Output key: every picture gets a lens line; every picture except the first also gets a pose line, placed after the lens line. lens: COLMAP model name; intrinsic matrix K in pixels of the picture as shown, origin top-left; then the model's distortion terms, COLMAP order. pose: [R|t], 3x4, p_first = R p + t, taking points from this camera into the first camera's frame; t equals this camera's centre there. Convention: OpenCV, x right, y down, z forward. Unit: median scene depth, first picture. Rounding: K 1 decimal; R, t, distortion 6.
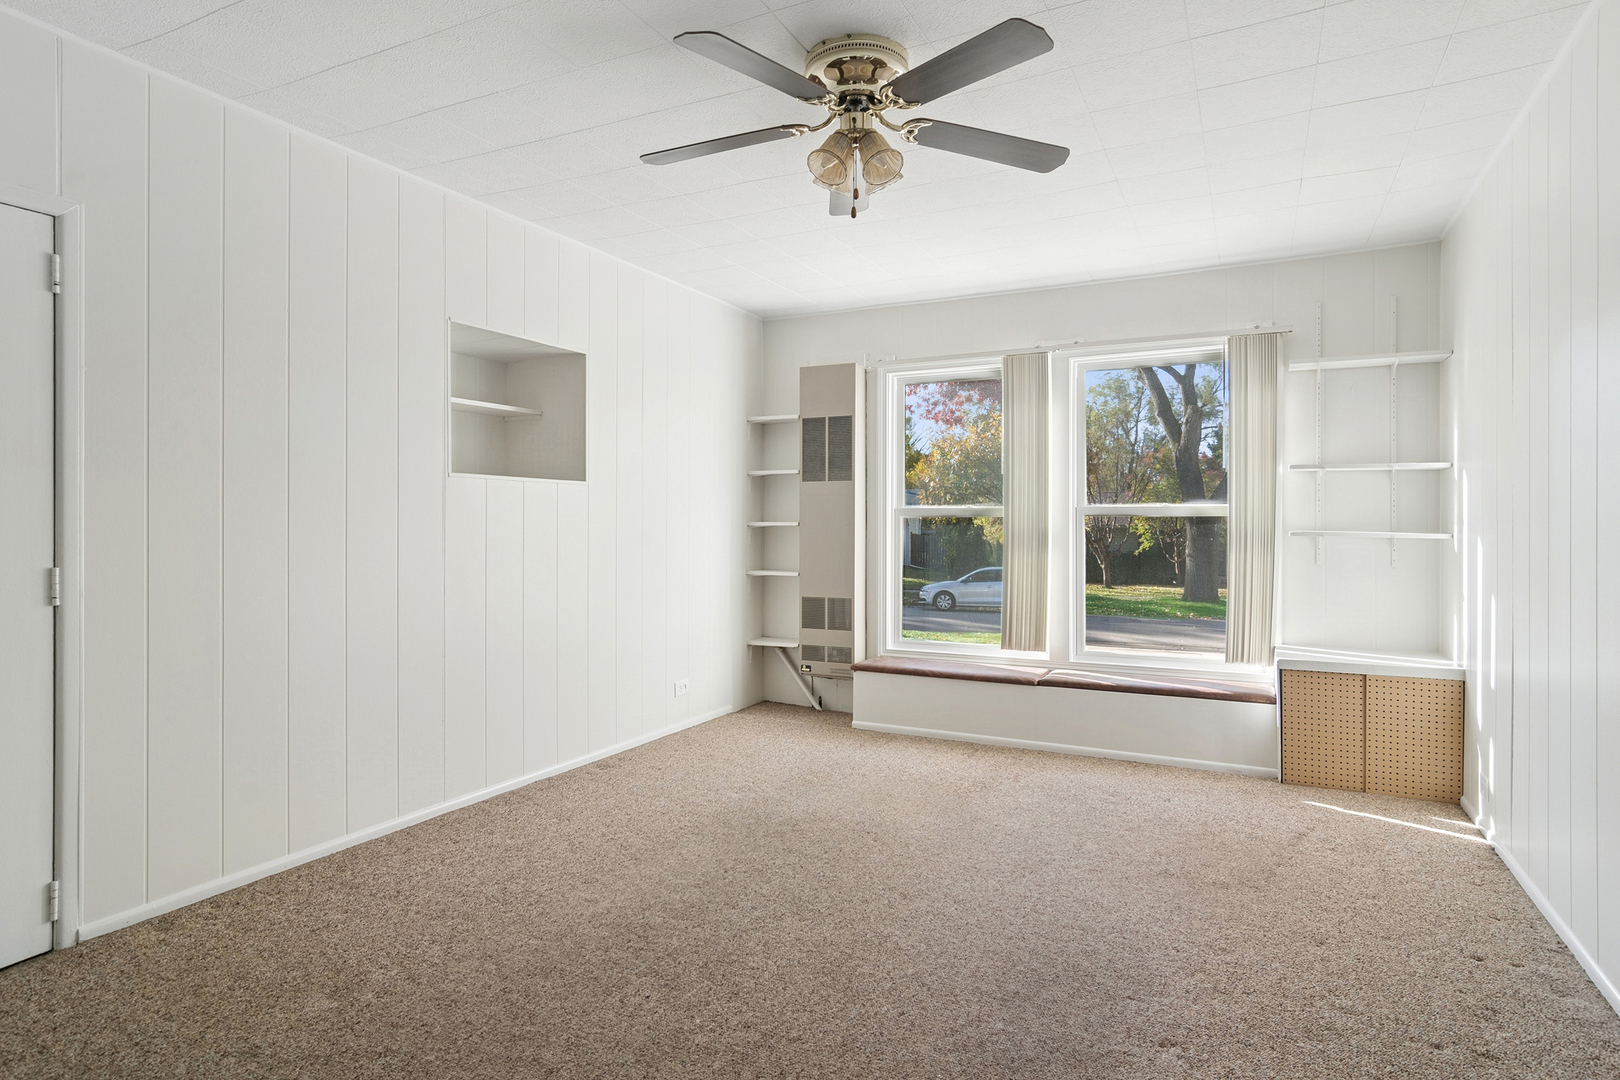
lens RADIAL K [[874.5, 0, 802.5], [0, 874.5, 526.5], [0, 0, 1]] dist [0.000722, 0.000589]
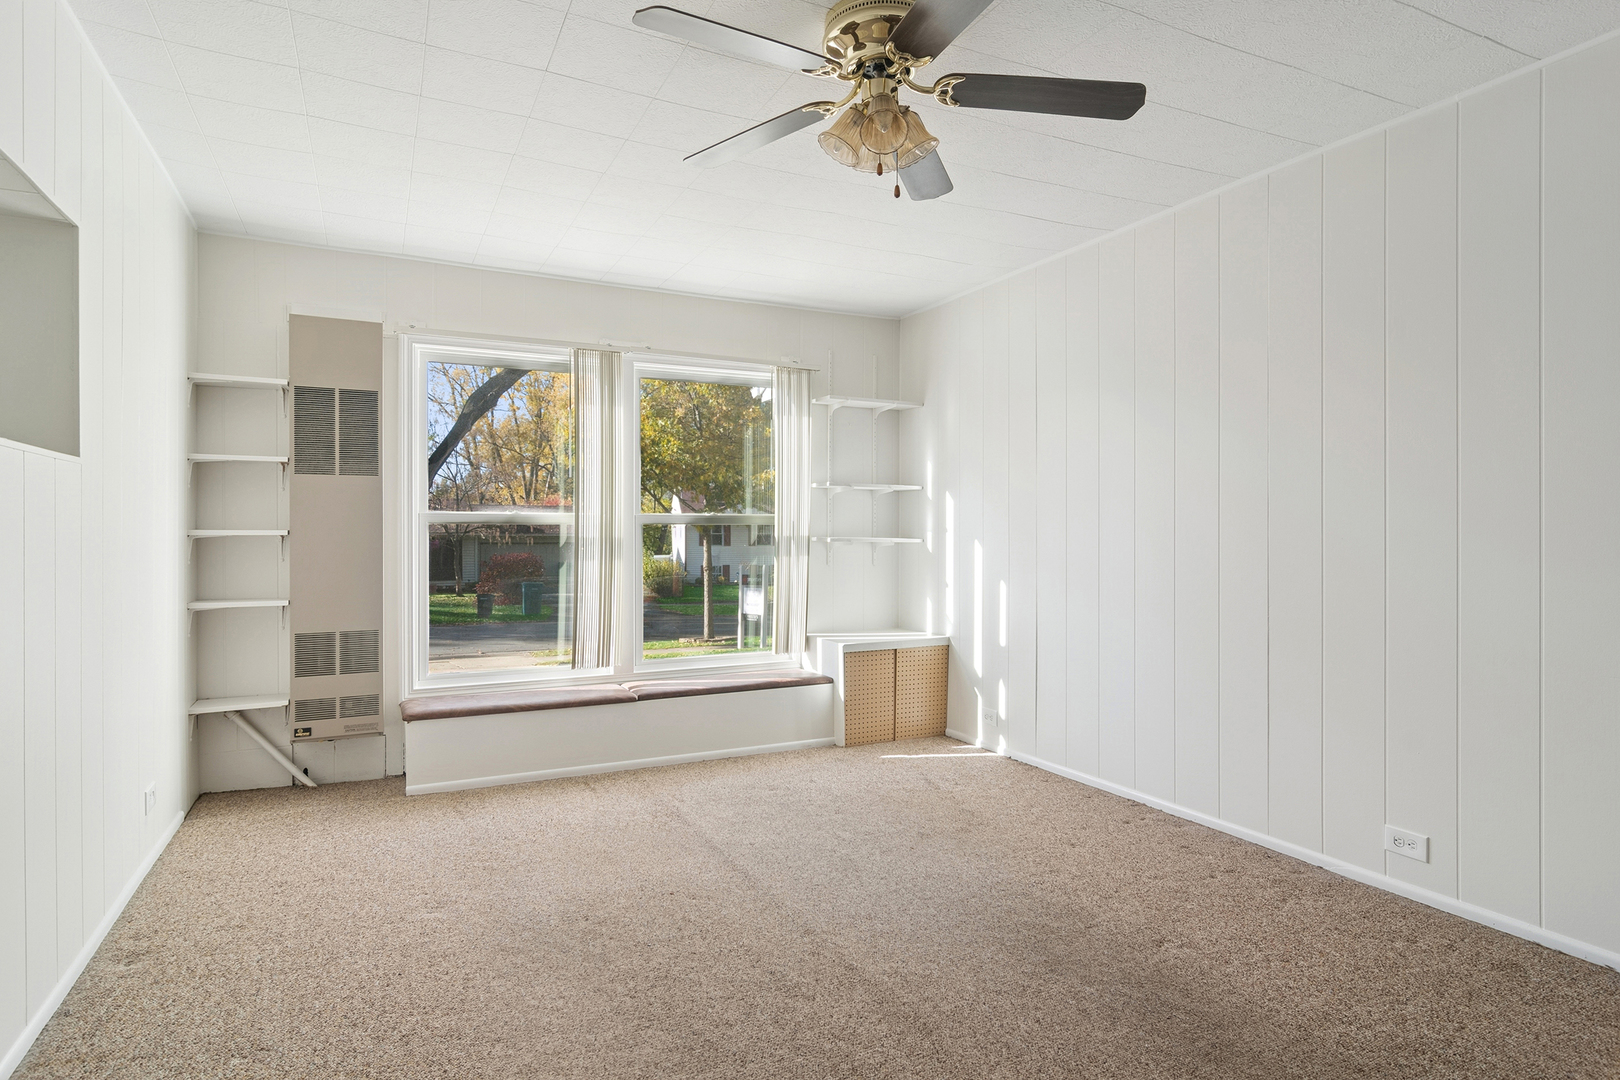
lens RADIAL K [[874.5, 0, 807.3], [0, 874.5, 540.2], [0, 0, 1]] dist [0.000722, 0.000589]
pose [[0.600338, -0.009637, 0.799689, -0.400761], [0.003579, 0.999950, 0.009363, -0.002618], [-0.799739, -0.002759, 0.600342, 0.289996]]
